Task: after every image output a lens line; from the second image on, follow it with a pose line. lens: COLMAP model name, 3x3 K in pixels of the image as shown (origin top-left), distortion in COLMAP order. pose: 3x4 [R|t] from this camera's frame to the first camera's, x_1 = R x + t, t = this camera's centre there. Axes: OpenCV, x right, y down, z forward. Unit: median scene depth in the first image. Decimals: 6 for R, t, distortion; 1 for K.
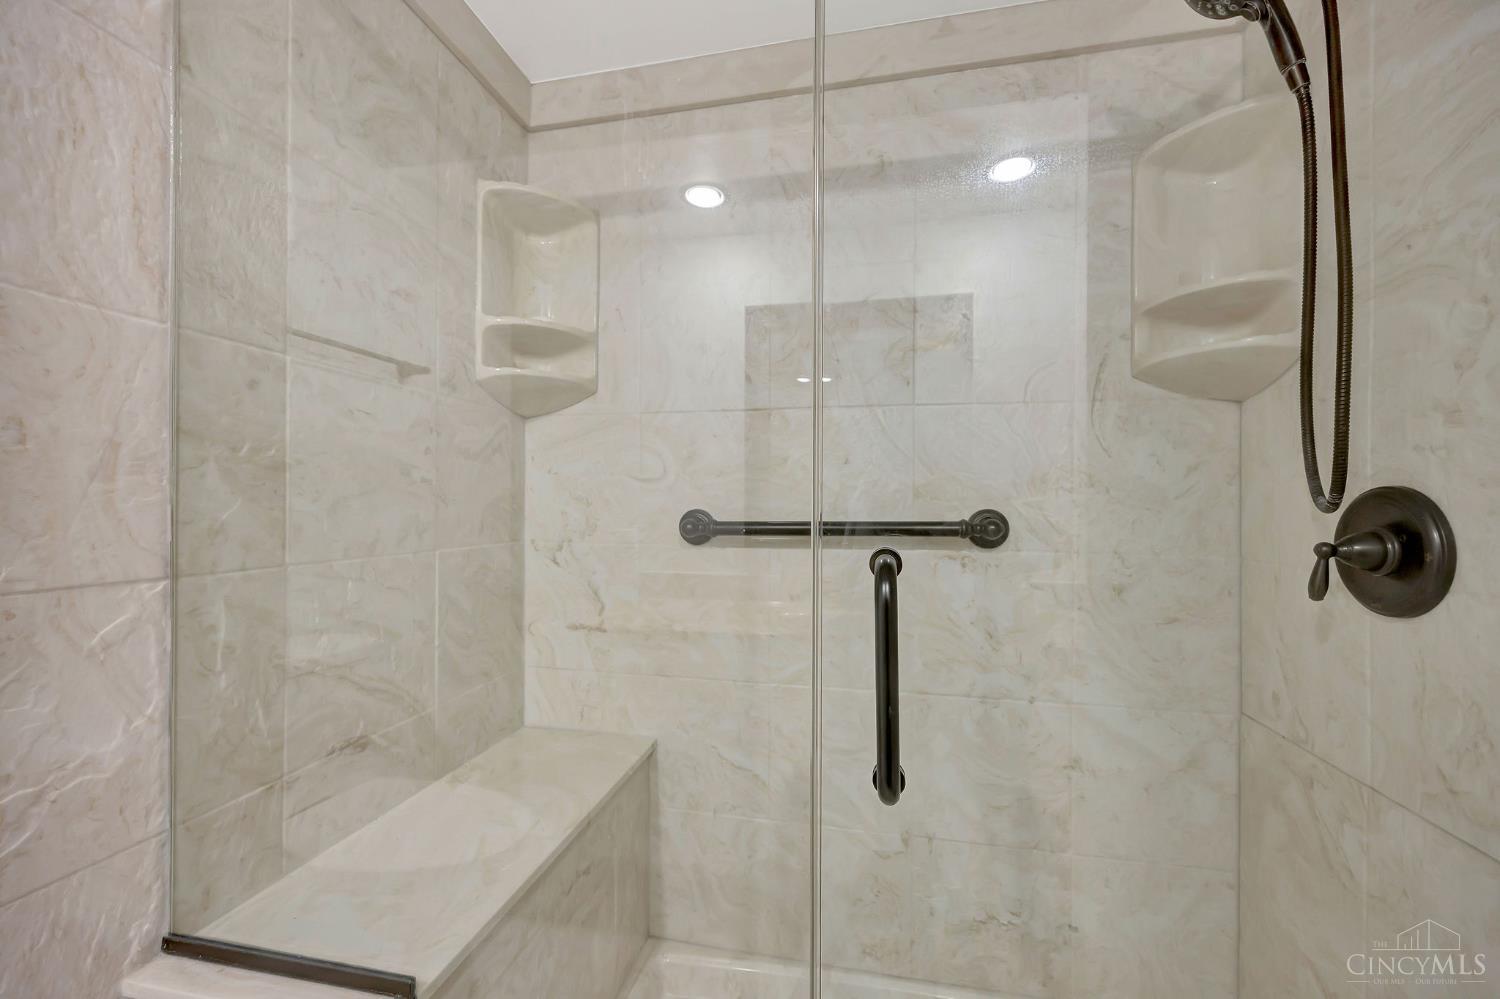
lens RADIAL K [[579.7, 0, 752.4], [0, 579.7, 501.4], [0, 0, 1]] dist [-0.005105, 0.000229]
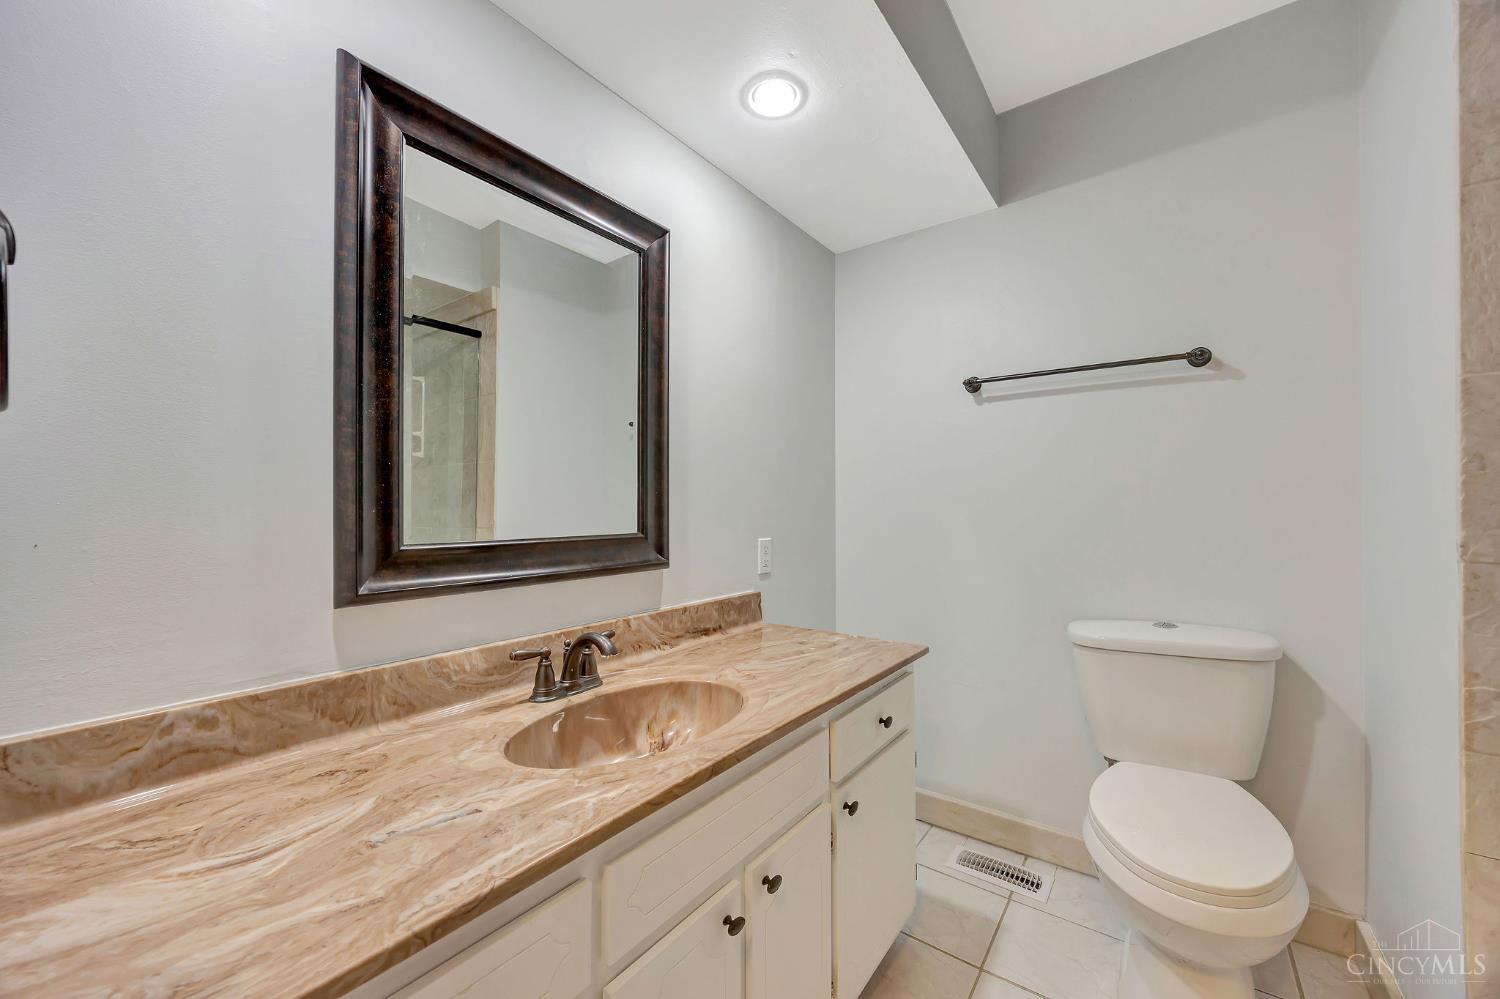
lens RADIAL K [[579.7, 0, 749.6], [0, 579.7, 502.6], [0, 0, 1]] dist [-0.005105, 0.000229]
pose [[-0.417357, -0.004797, -0.908730, 1.036932], [0.003366, 0.999971, -0.006824, -0.005135], [0.908736, -0.005907, -0.417329, -0.191213]]
